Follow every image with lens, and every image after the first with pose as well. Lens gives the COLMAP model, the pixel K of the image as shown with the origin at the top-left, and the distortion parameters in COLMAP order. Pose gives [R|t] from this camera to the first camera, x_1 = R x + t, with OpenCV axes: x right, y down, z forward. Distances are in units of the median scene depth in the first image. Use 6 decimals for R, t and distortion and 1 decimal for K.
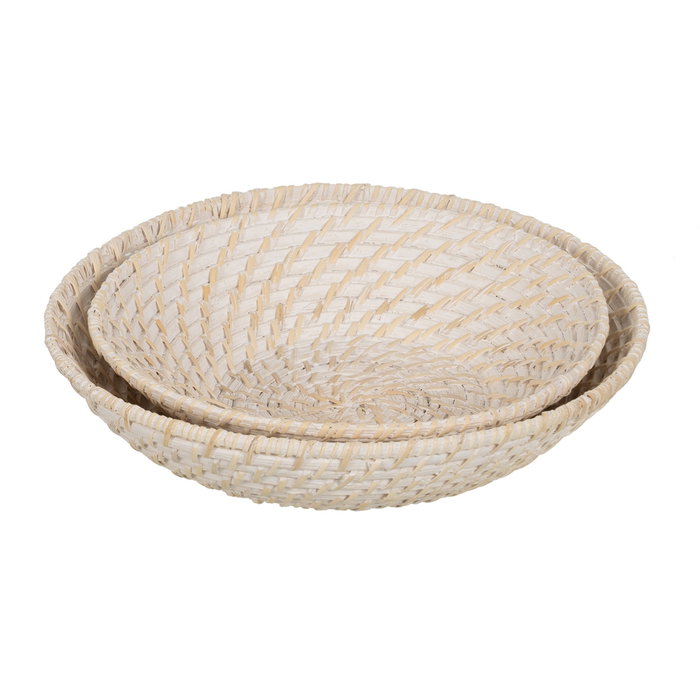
lens RADIAL K [[3678.0, 0, 350.0], [0, 3678.0, 350.0], [0, 0, 1]] dist [0.126013, -0.043805]
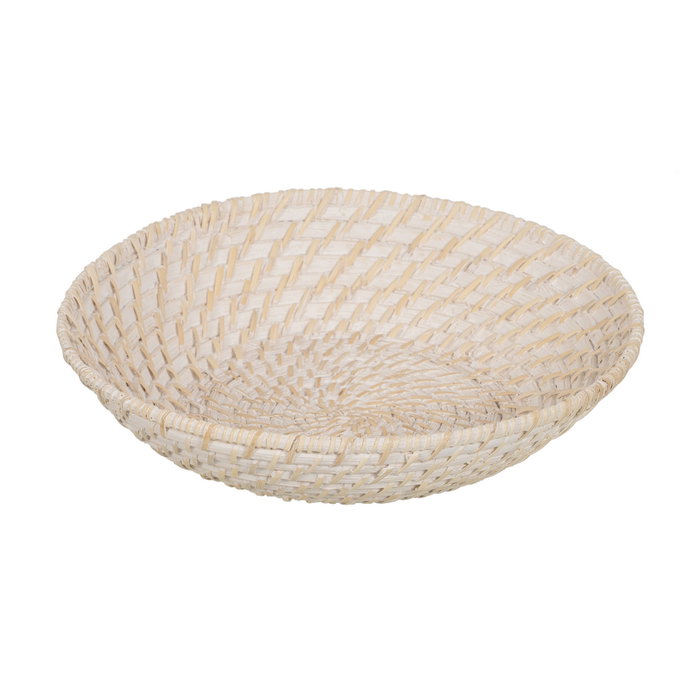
lens RADIAL K [[3678.0, 0, 350.0], [0, 3678.0, 350.0], [0, 0, 1]] dist [0.126013, -0.043805]
pose [[0.990965, -0.049321, 0.124726, -0.136331], [0.049596, 0.998769, 0.000896, -0.000658], [-0.124617, 0.005298, 0.992191, -0.024511]]
